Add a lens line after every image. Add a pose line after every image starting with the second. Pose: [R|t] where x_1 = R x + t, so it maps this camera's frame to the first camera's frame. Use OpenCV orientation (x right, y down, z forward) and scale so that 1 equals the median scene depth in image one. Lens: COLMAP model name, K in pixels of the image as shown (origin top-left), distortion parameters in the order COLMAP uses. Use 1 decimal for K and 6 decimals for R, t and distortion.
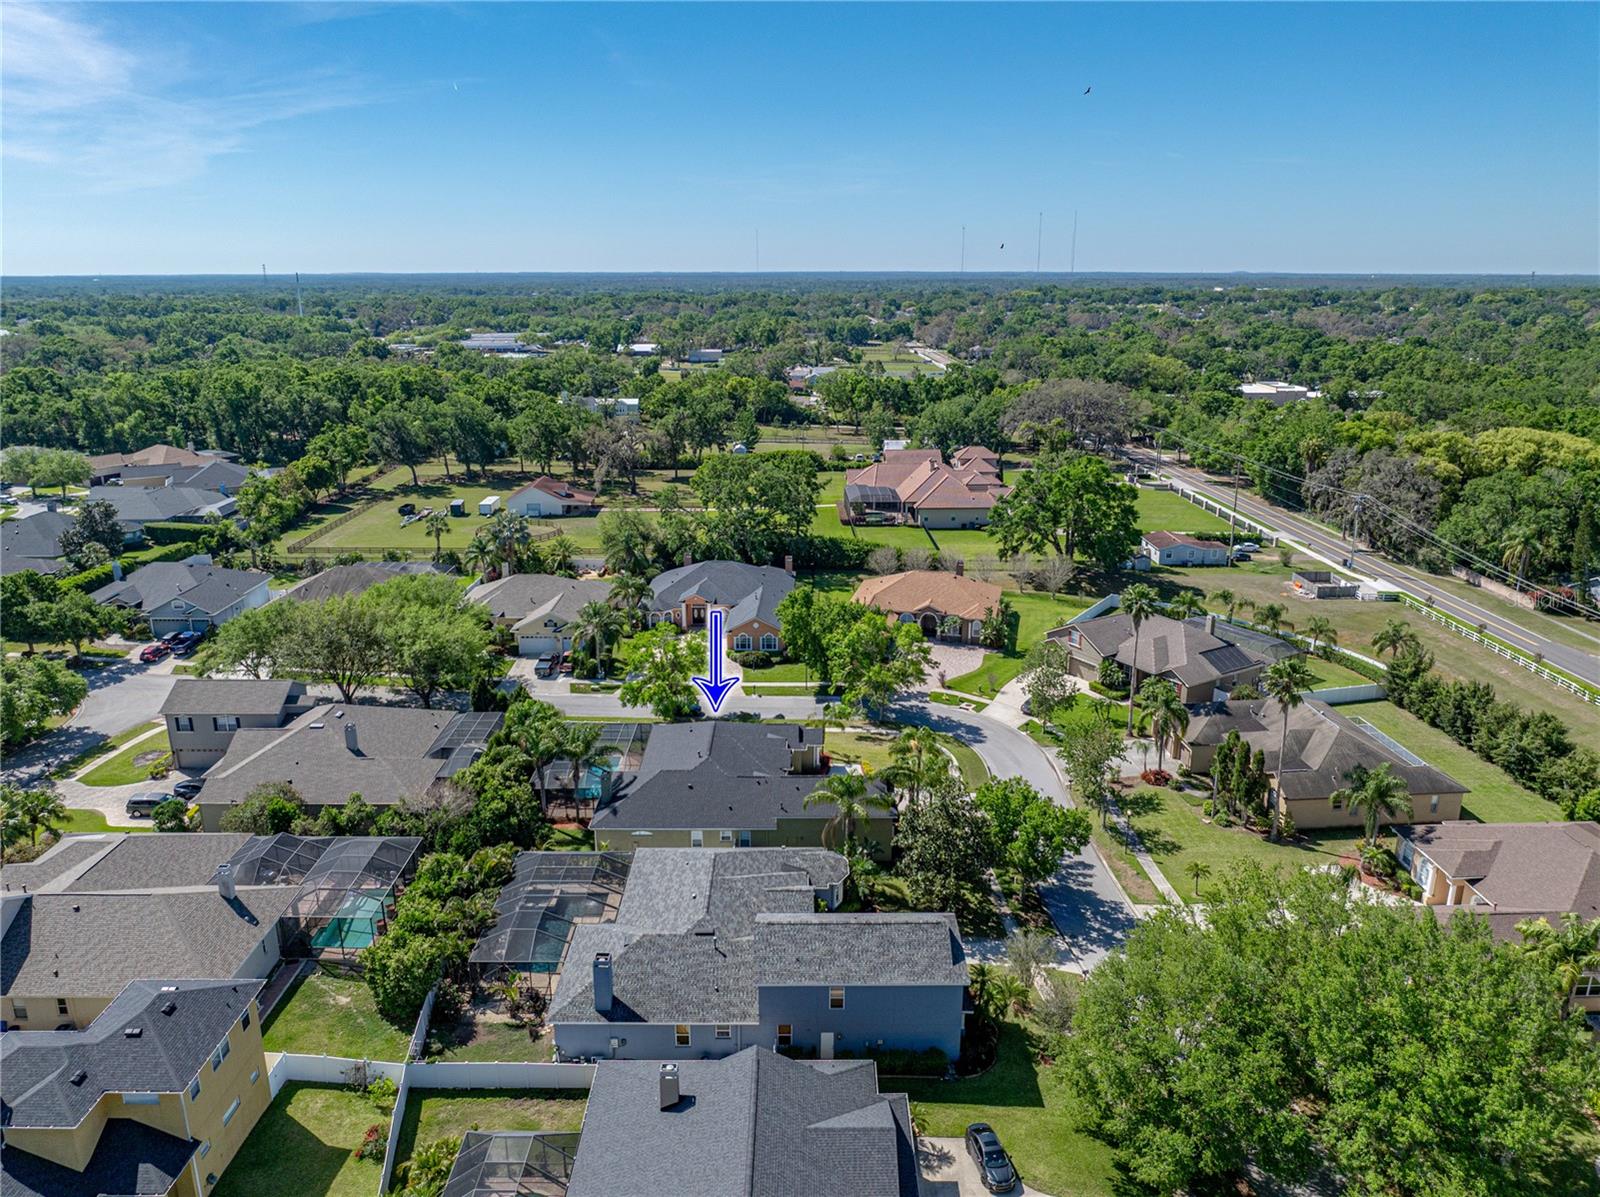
lens RADIAL K [[1131.8, 0, 792.6], [0, 1131.8, 557.2], [0, 0, 1]] dist [-0.017224, 0.001628]
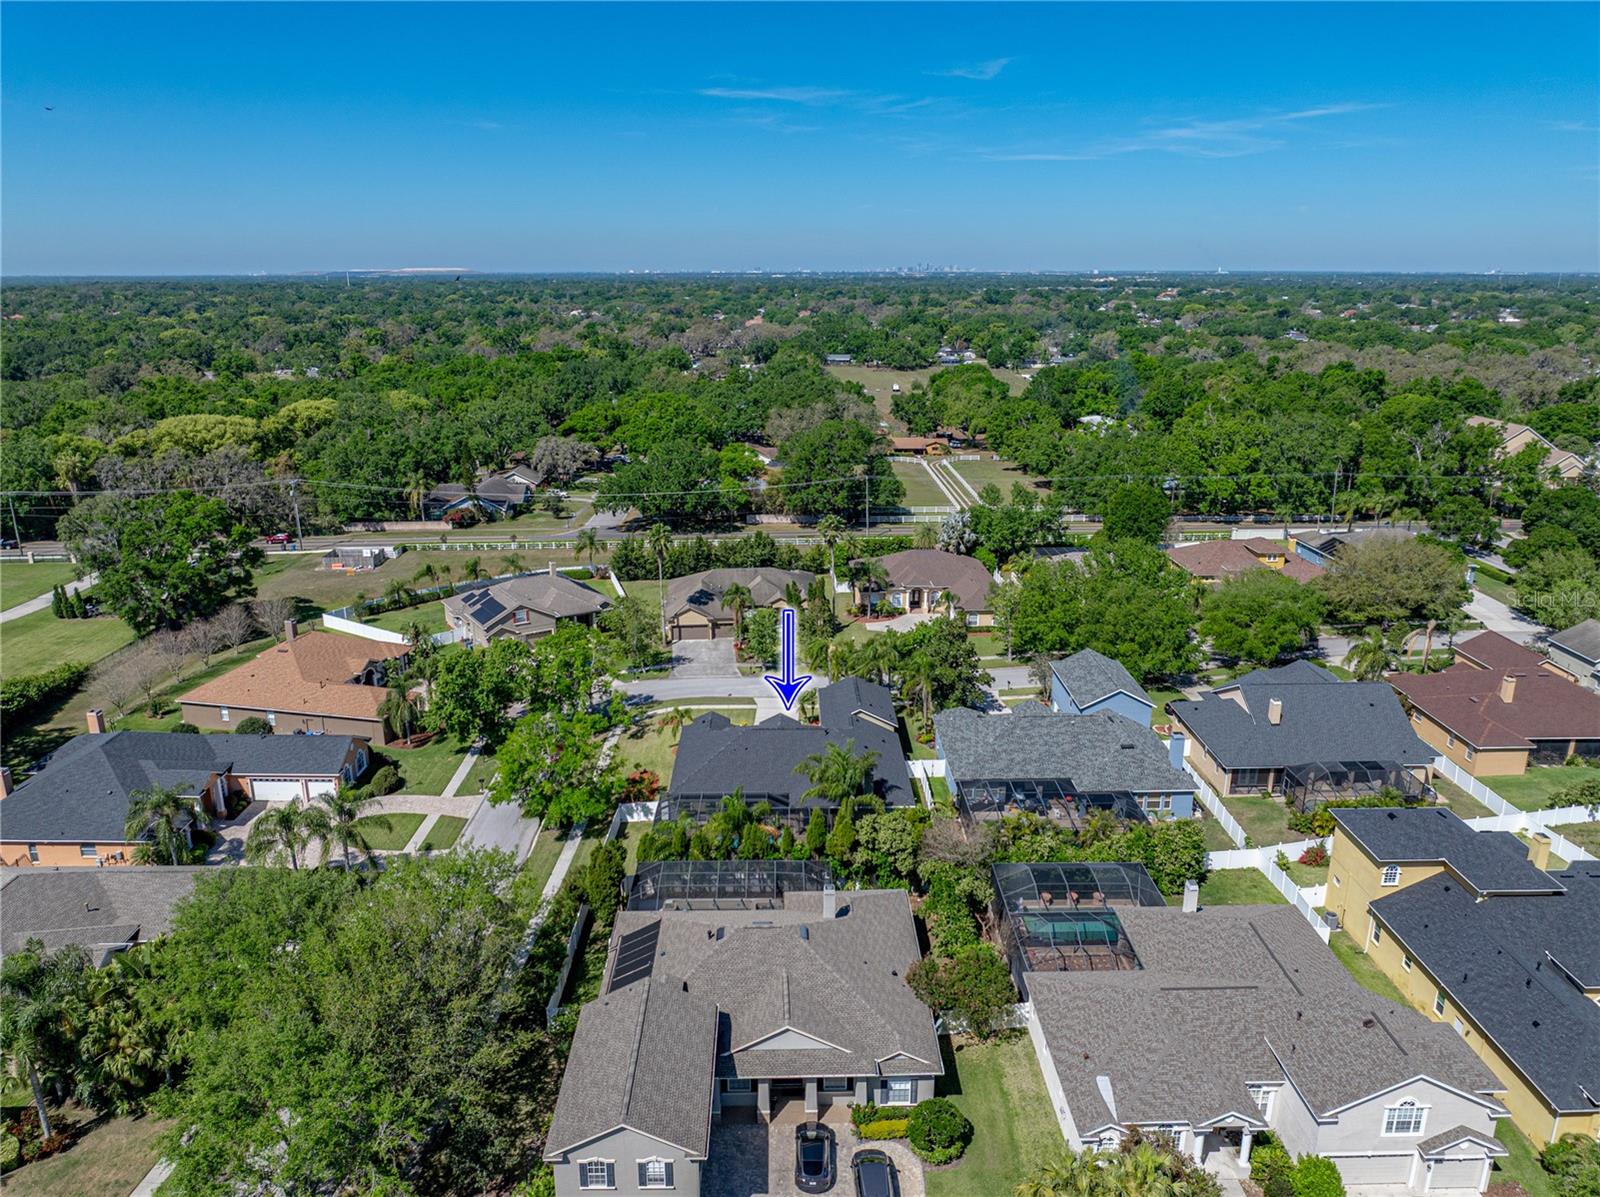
lens RADIAL K [[1123.8, 0, 800.0], [0, 1123.8, 598.5], [0, 0, 1]] dist [-0.024140, 0.008267]
pose [[-0.023487, -0.281697, 0.959216, -0.807739], [0.246683, 0.928179, 0.278623, -0.183812], [-0.968812, 0.243166, 0.047690, 0.725791]]
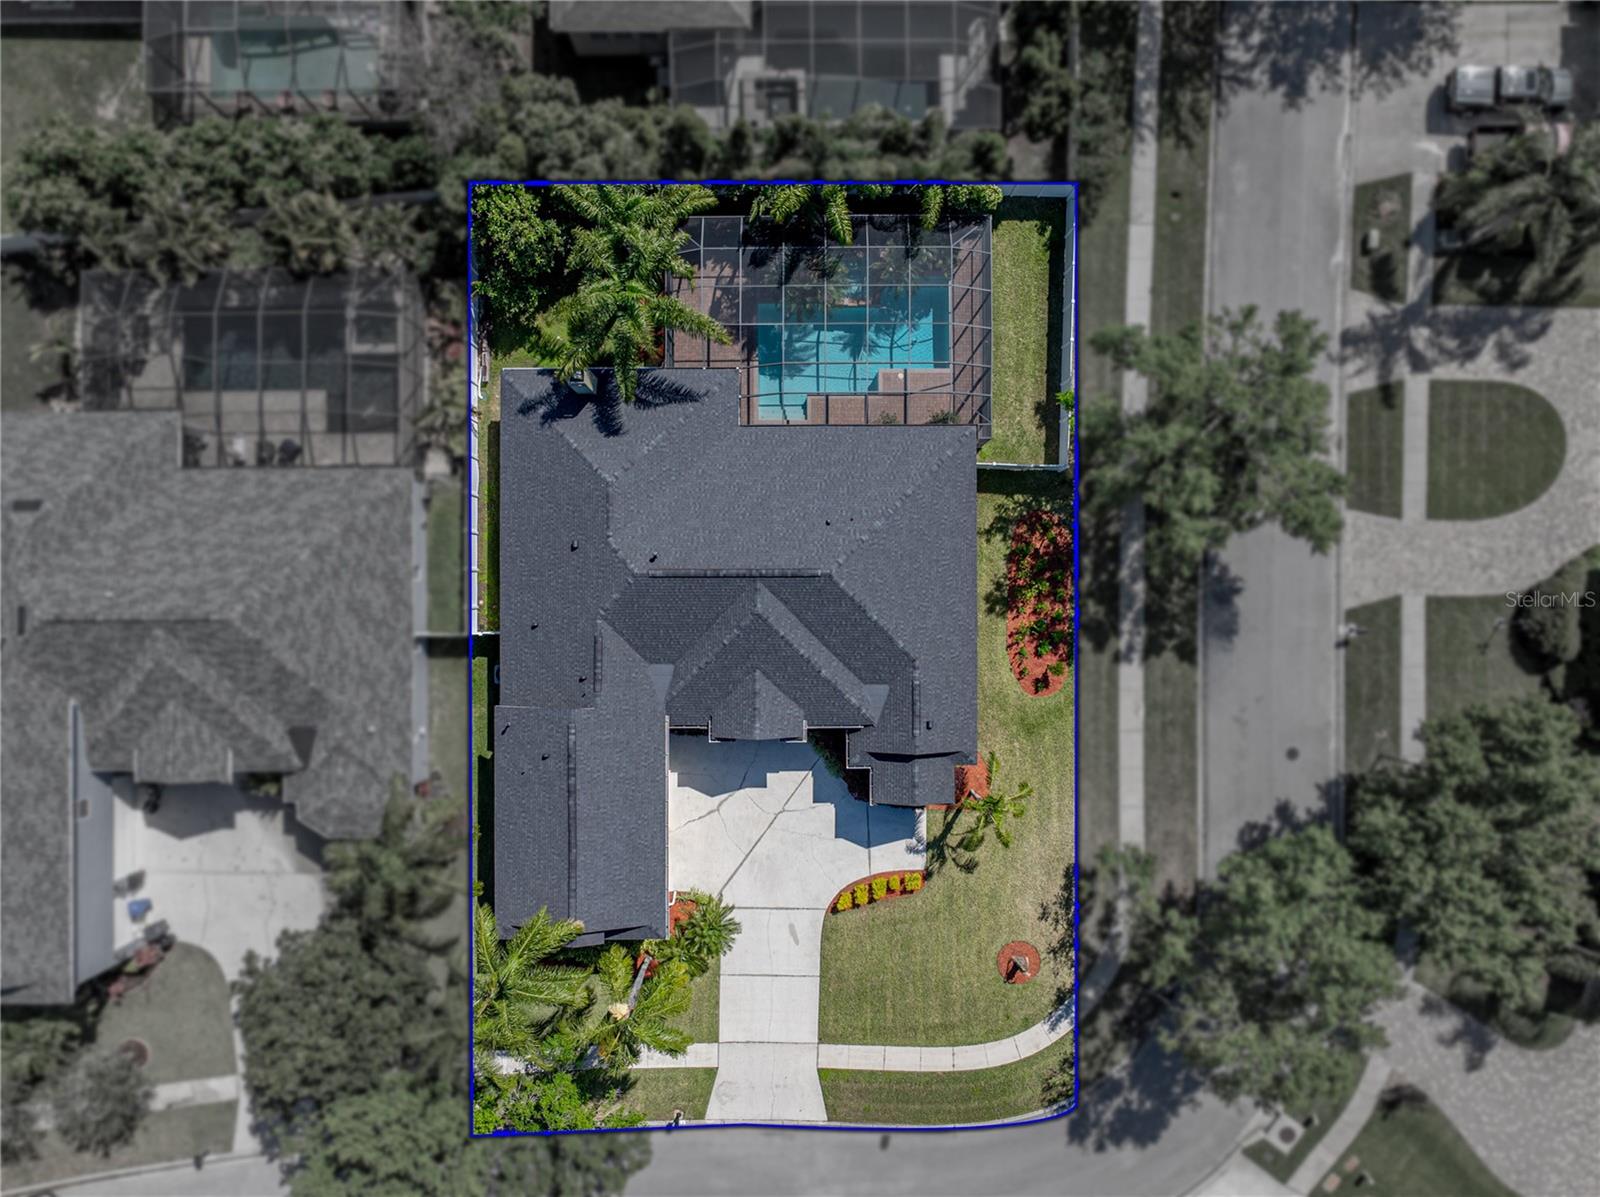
lens RADIAL K [[1123.8, 0, 800.0], [0, 1123.8, 598.5], [0, 0, 1]] dist [-0.024140, 0.008267]
pose [[0.009964, 0.999949, -0.001648, -0.048490], [-0.247401, 0.004062, 0.968905, -0.232755], [0.968862, -0.009246, 0.247429, 0.725365]]
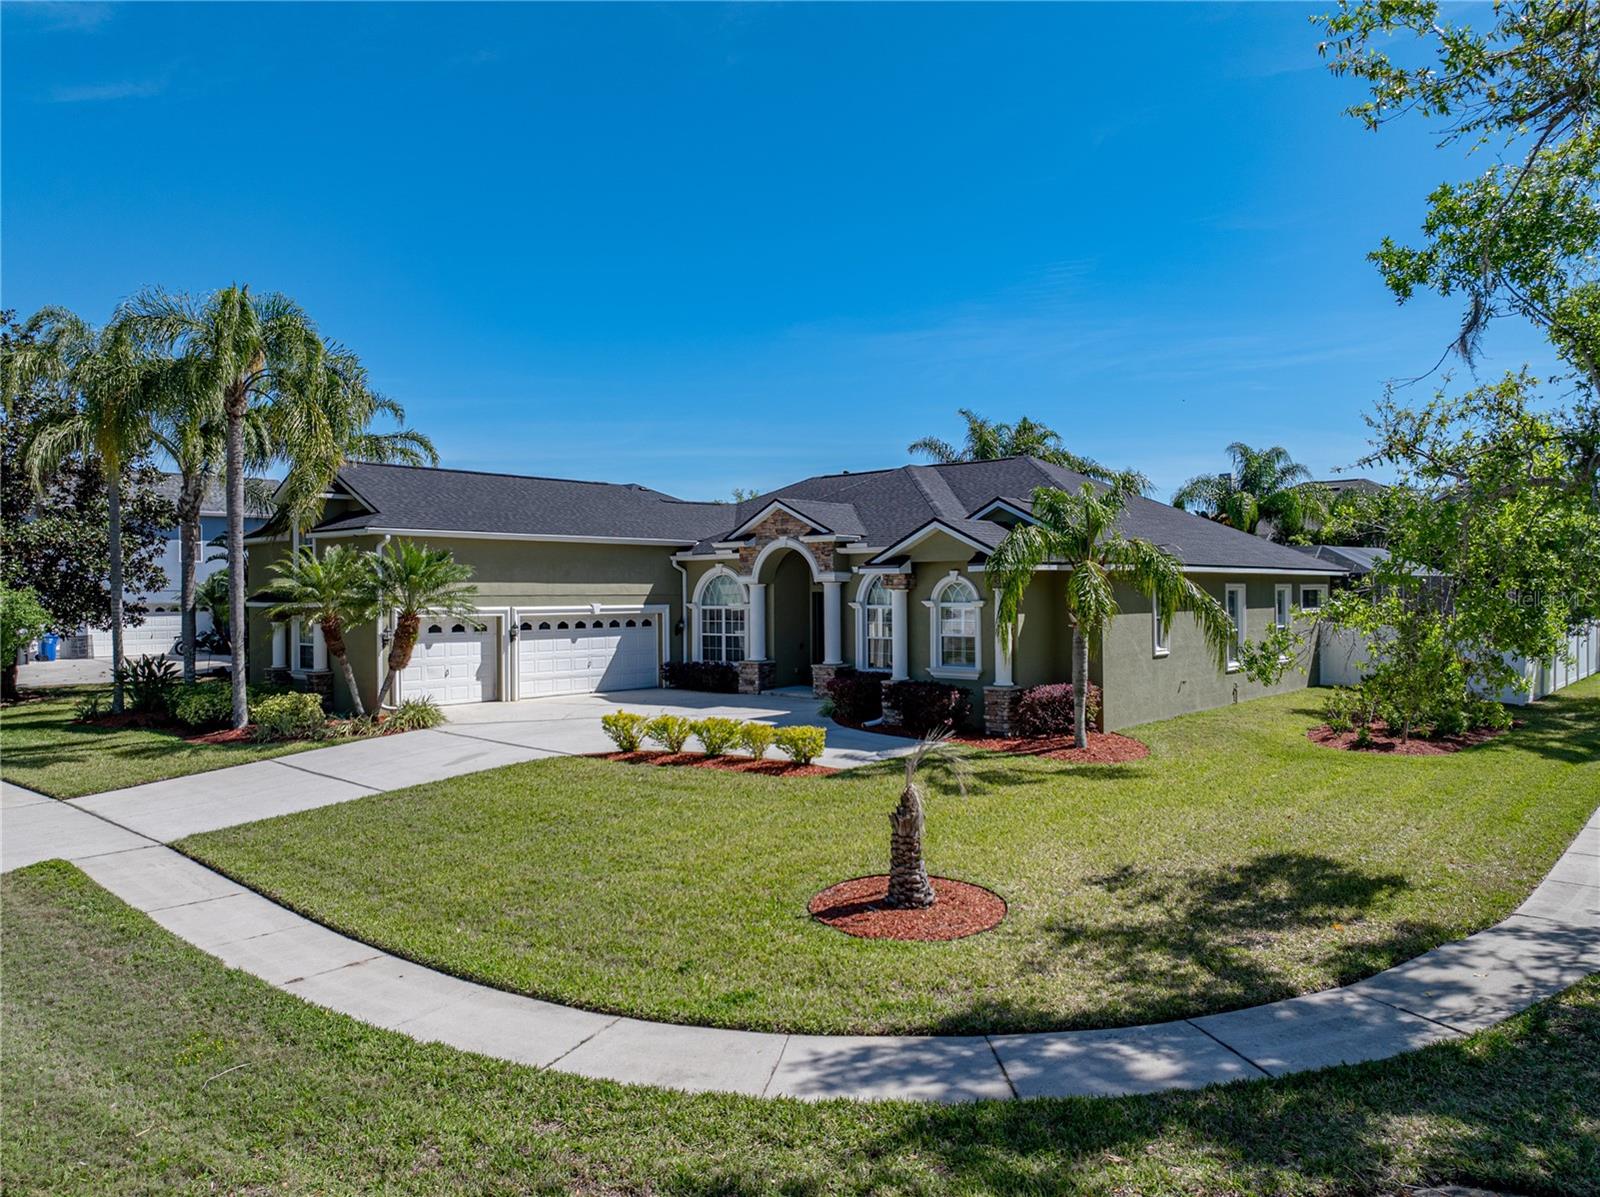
lens RADIAL K [[1140.1, 0, 796.9], [0, 1140.1, 563.4], [0, 0, 1]] dist [-0.017342, 0.010302]
pose [[-0.658276, -0.010562, -0.752703, 0.165369], [-0.178637, 0.973532, 0.142566, 0.115302], [0.731274, 0.228308, -0.642739, 0.955043]]
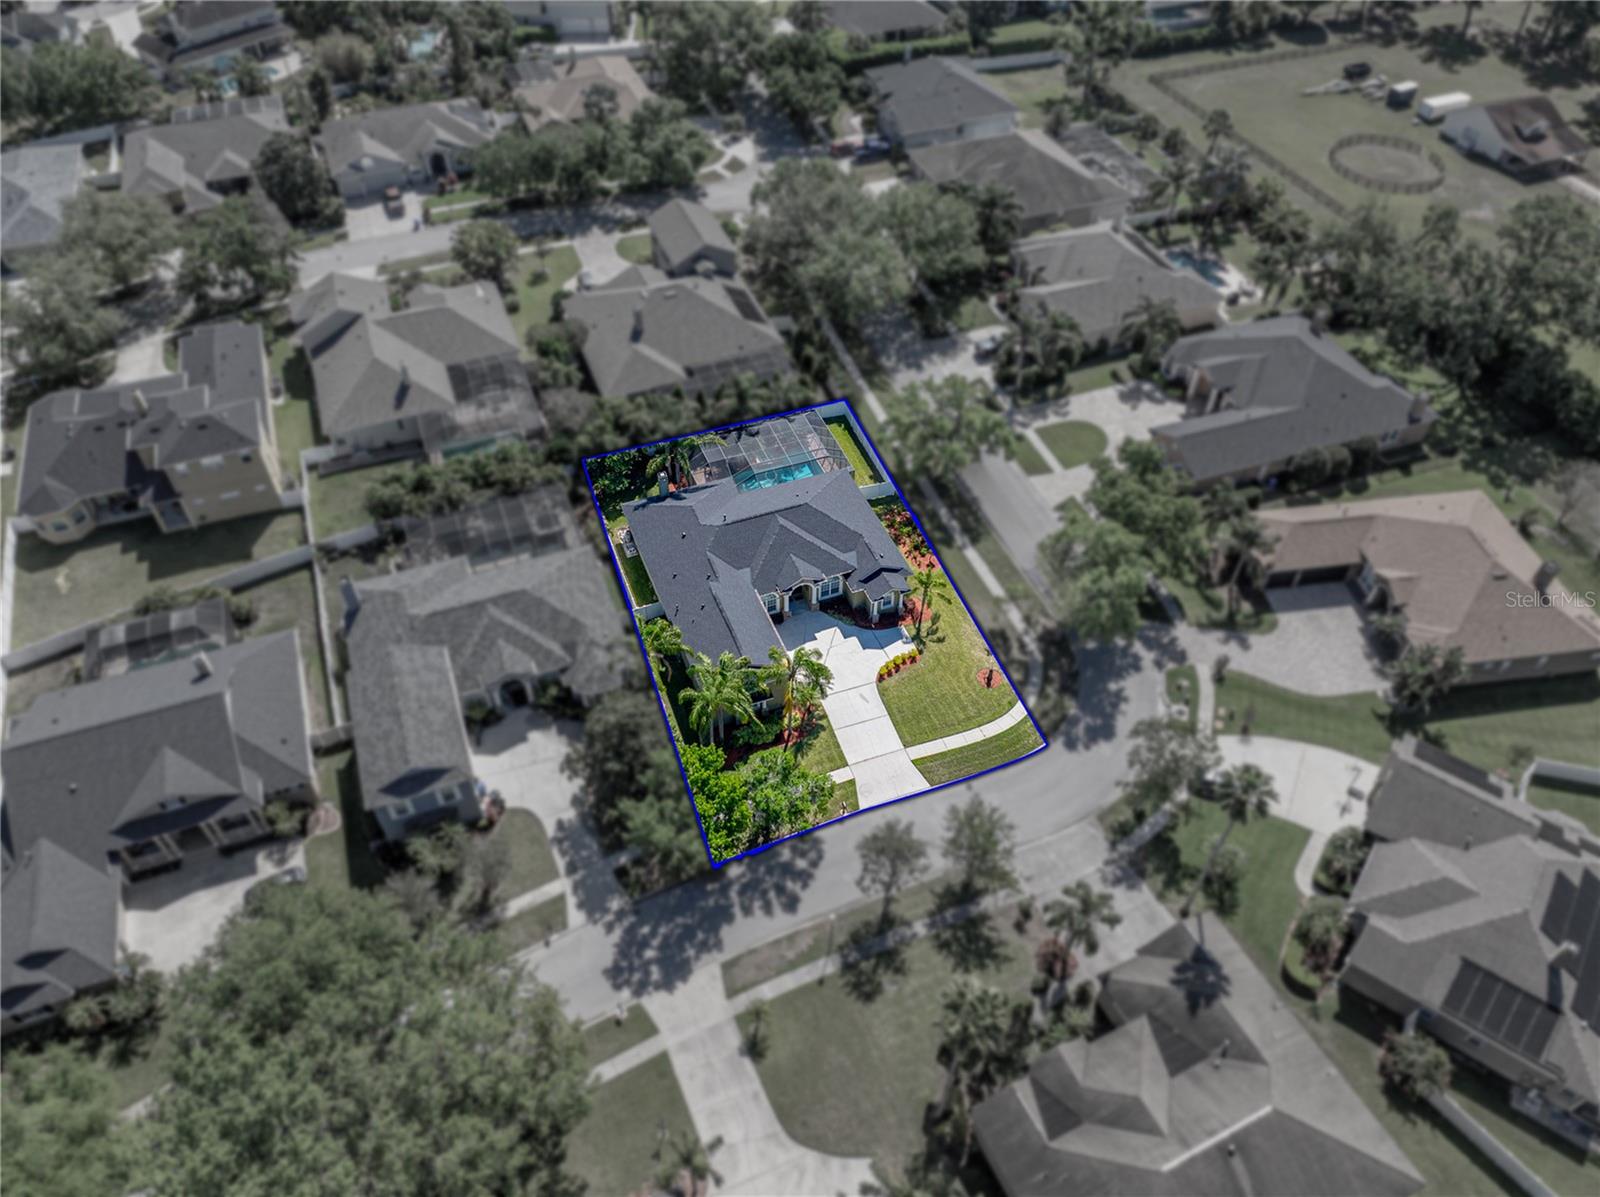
lens RADIAL K [[1135.2, 0, 802.8], [0, 1135.2, 568.6], [0, 0, 1]] dist [-0.018935, 0.011126]
pose [[0.372363, 0.664906, -0.647492, 0.475967], [-0.238386, 0.742778, 0.625662, -0.333394], [0.896949, -0.078621, 0.435087, 0.480917]]
